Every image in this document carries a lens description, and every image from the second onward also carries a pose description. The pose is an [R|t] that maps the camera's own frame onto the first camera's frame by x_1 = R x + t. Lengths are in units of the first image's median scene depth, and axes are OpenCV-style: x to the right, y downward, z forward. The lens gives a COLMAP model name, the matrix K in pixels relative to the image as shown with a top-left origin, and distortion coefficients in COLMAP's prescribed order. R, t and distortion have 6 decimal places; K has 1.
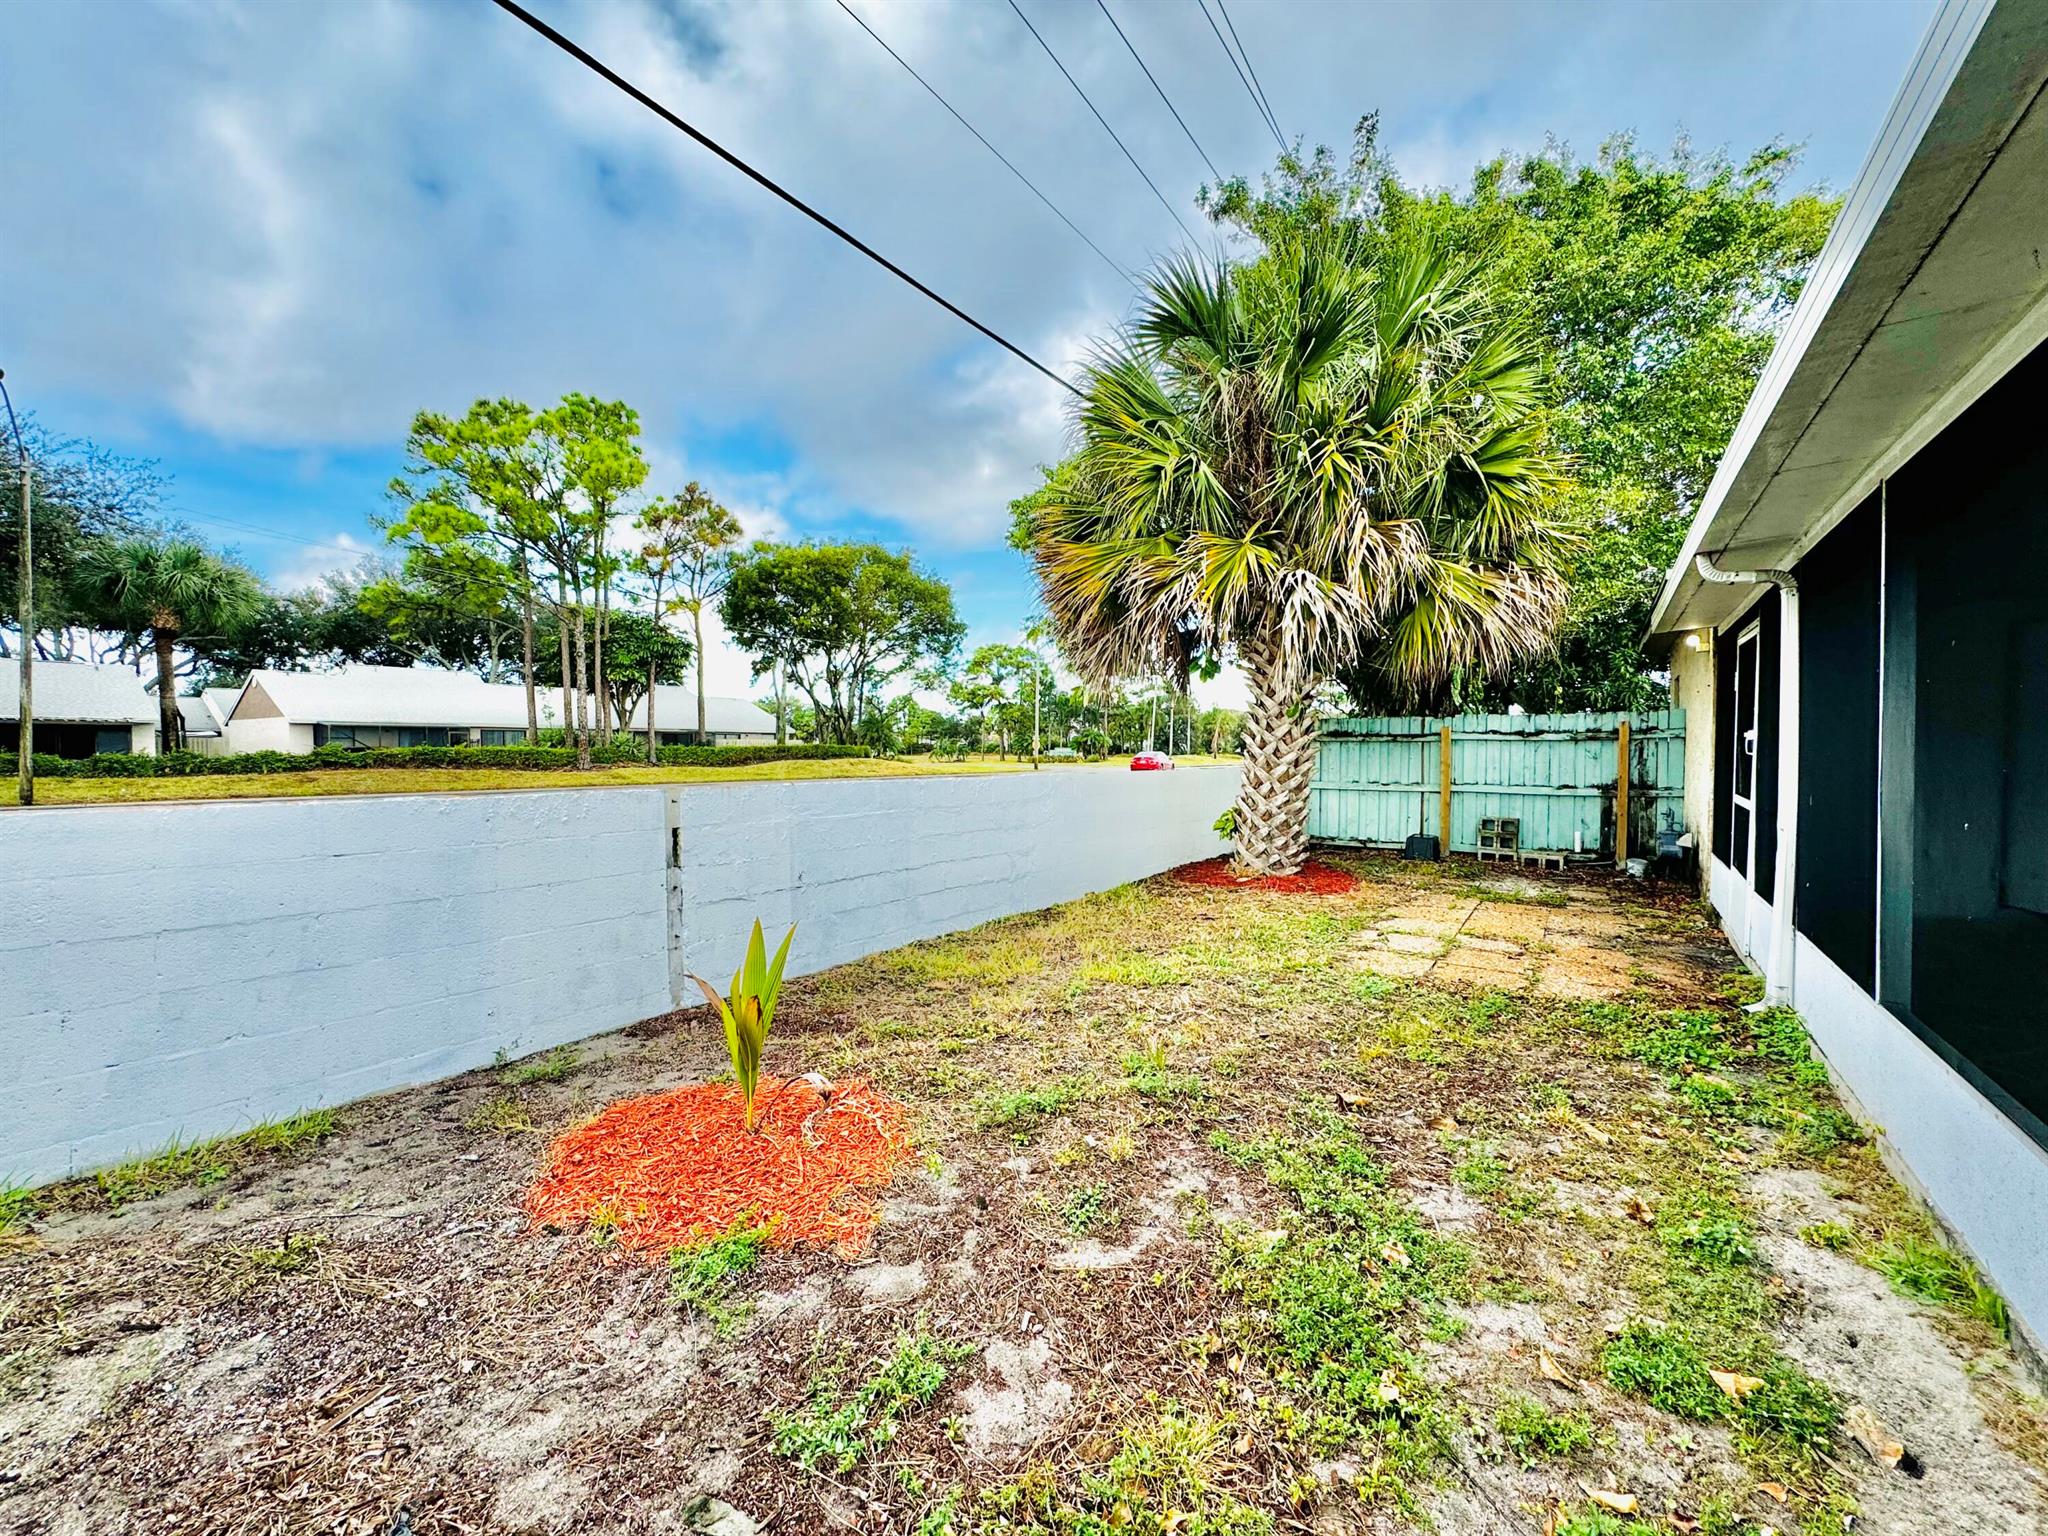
lens RADIAL K [[814.5, 0, 1022.3], [0, 814.5, 768.8], [0, 0, 1]] dist [-0.004203, 0.000701]
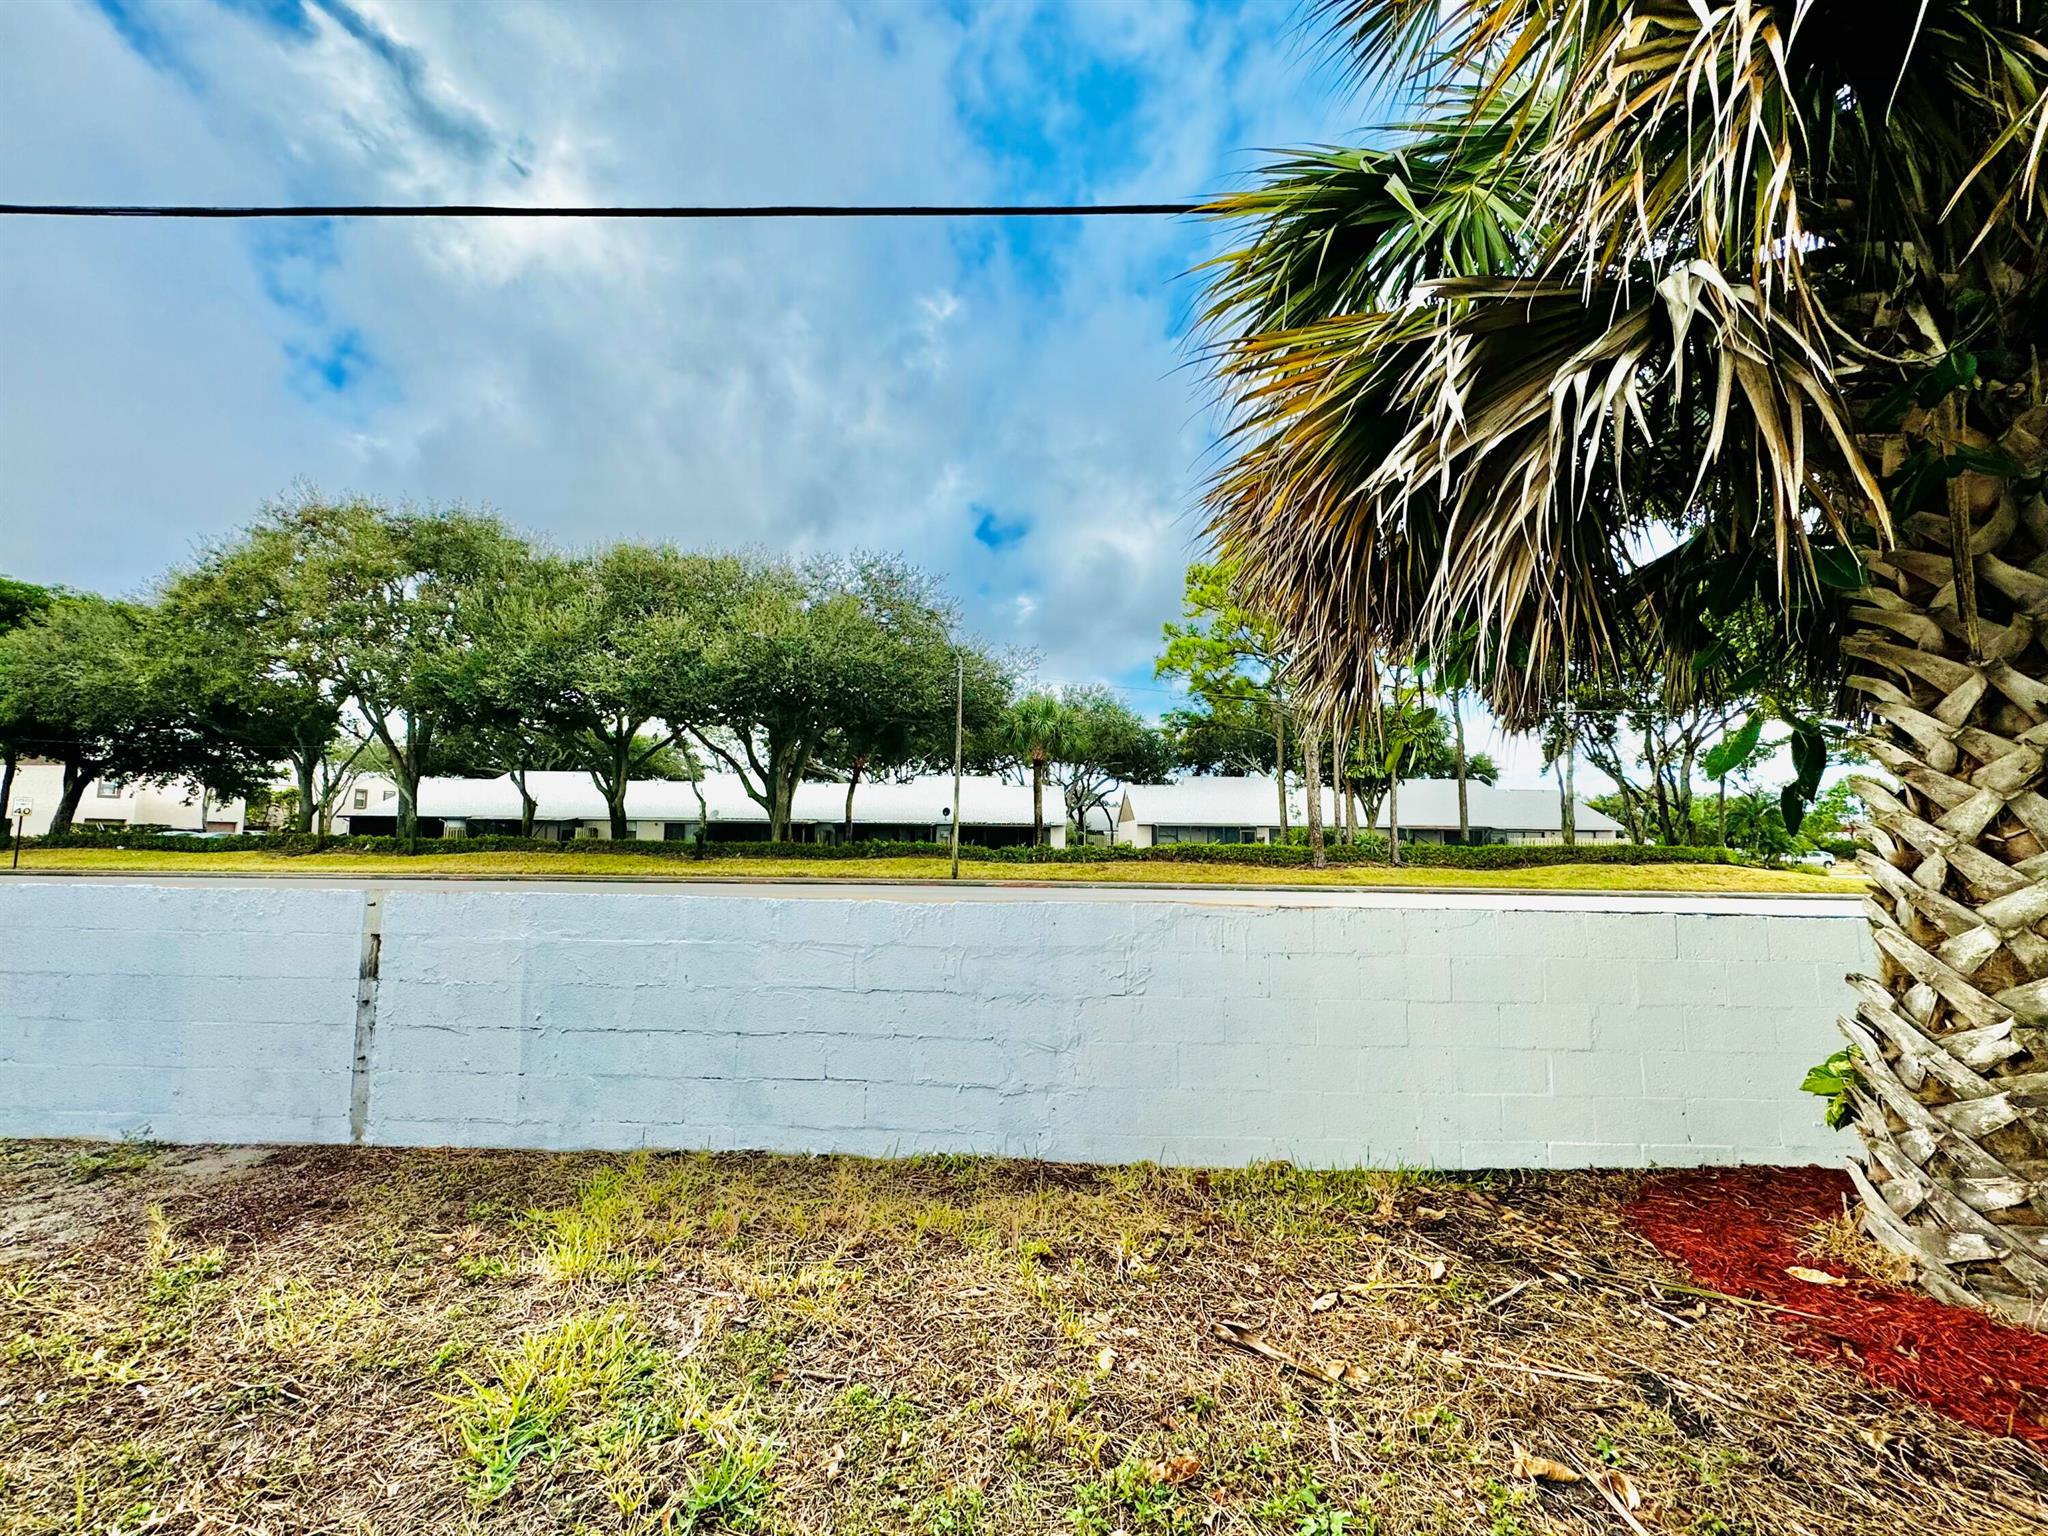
lens RADIAL K [[814.5, 0, 1022.3], [0, 814.5, 768.8], [0, 0, 1]] dist [-0.004203, 0.000701]
pose [[0.563745, -0.066766, -0.823246, 0.155207], [-0.032644, 0.994148, -0.102979, -0.008535], [0.825304, 0.084928, 0.558266, 0.226943]]
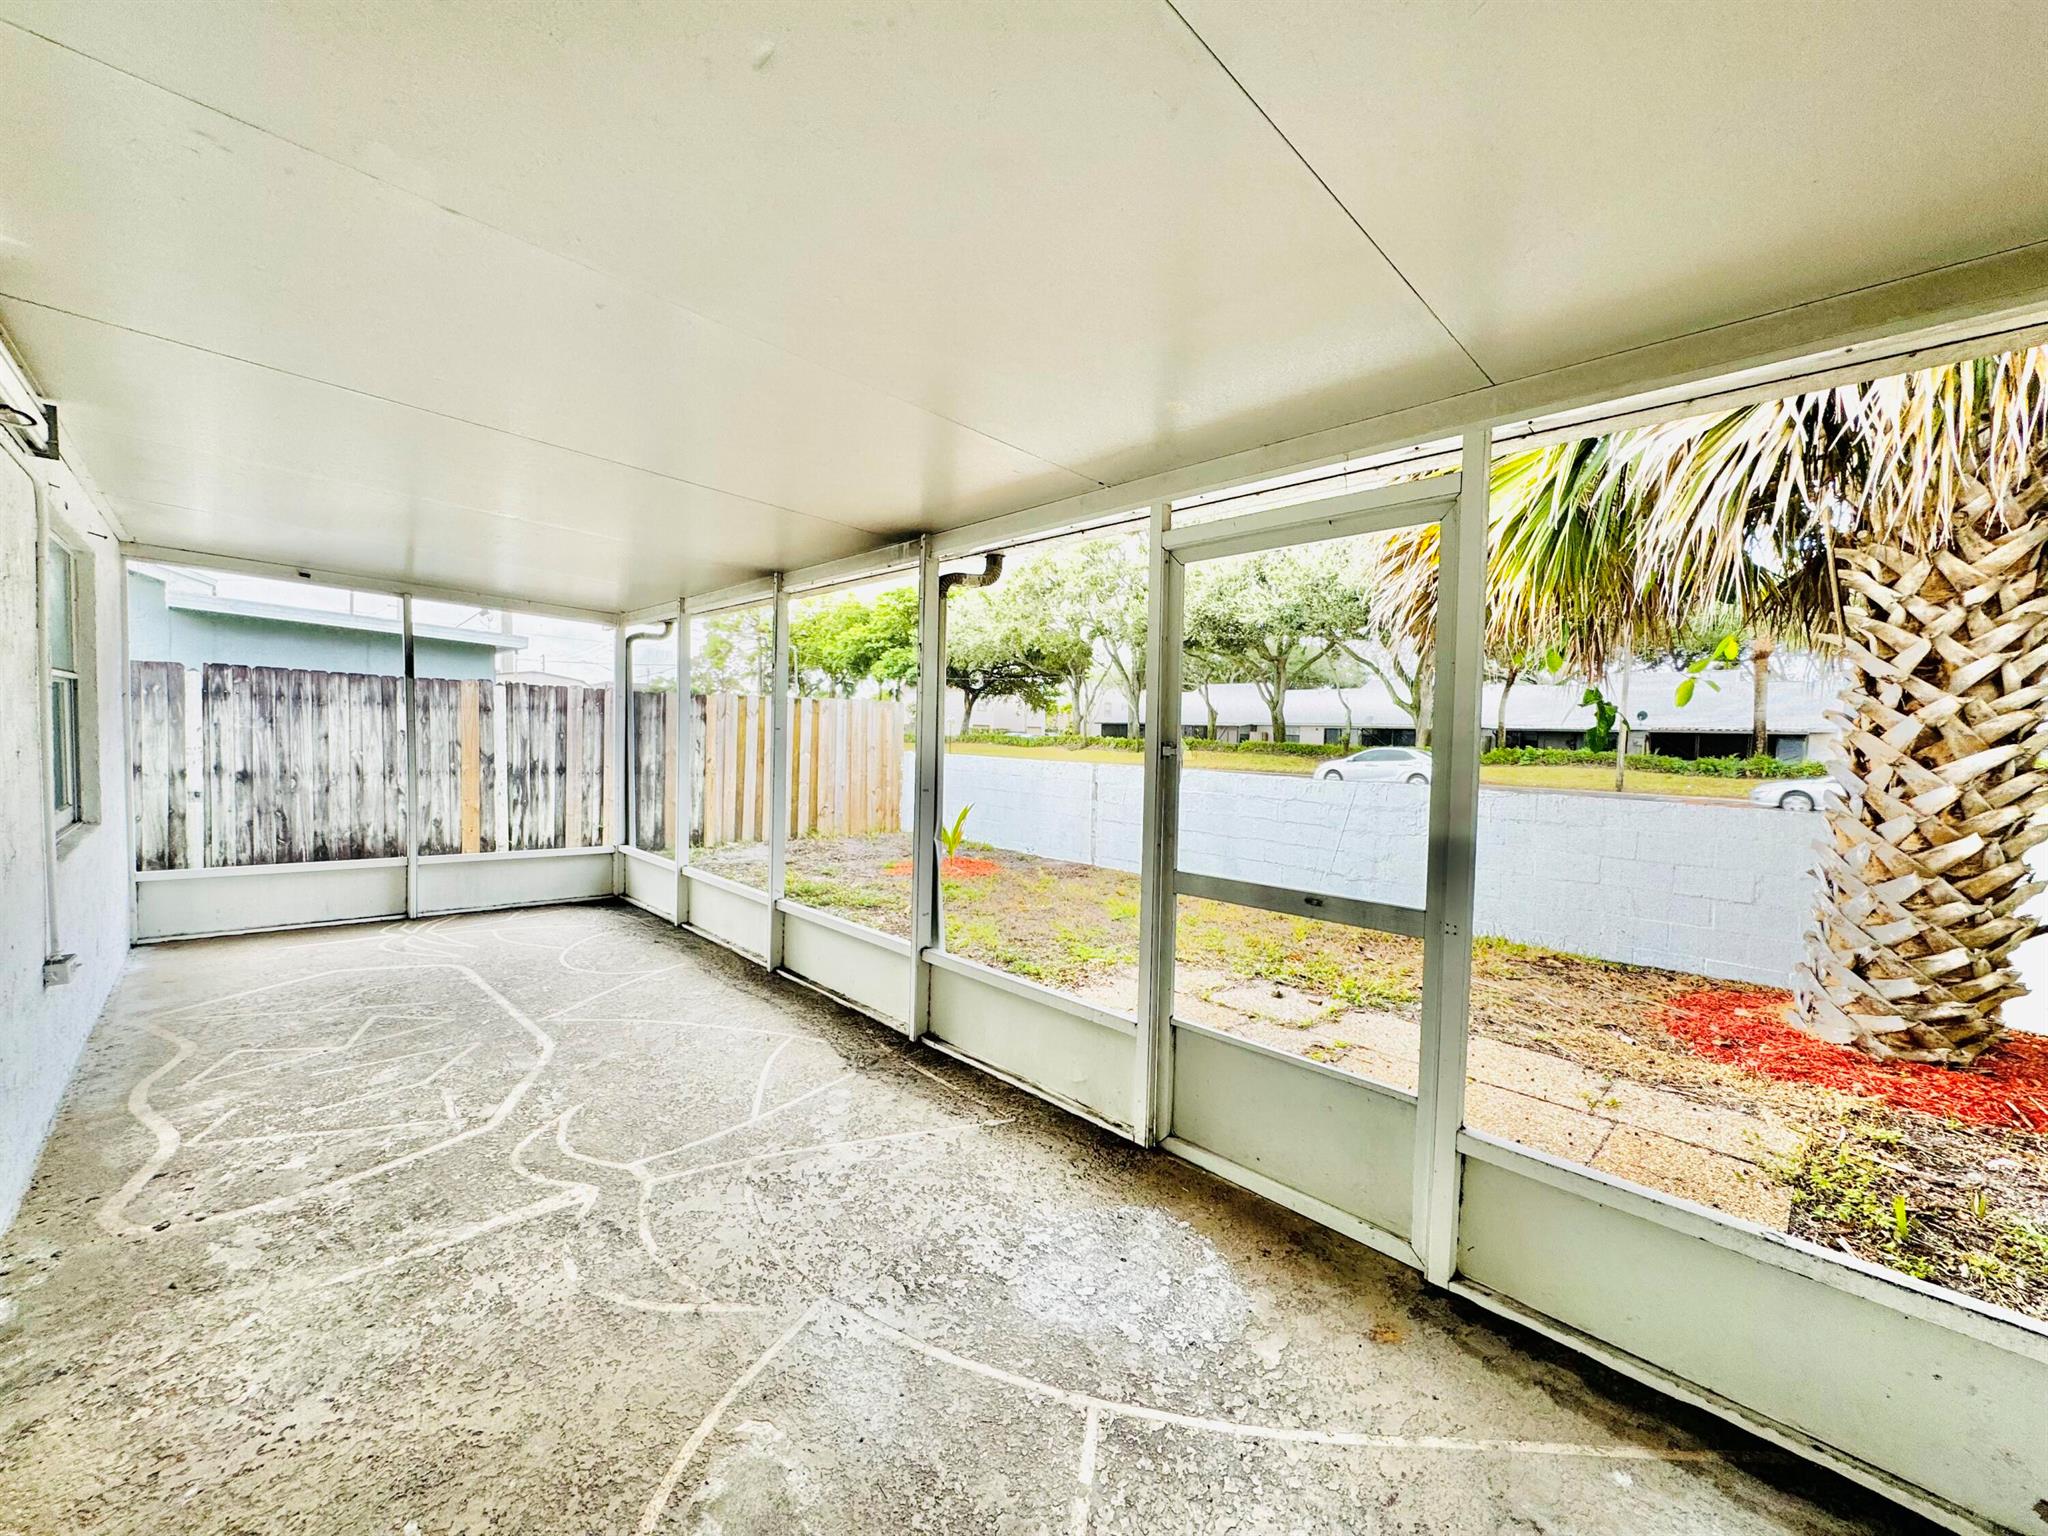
lens RADIAL K [[814.5, 0, 1022.3], [0, 814.5, 768.8], [0, 0, 1]] dist [-0.004203, 0.000701]
pose [[-0.189818, 0.039019, -0.981044, 0.372913], [-0.050462, 0.997502, 0.049437, -0.013046], [0.980522, 0.058890, -0.187375, 0.256393]]
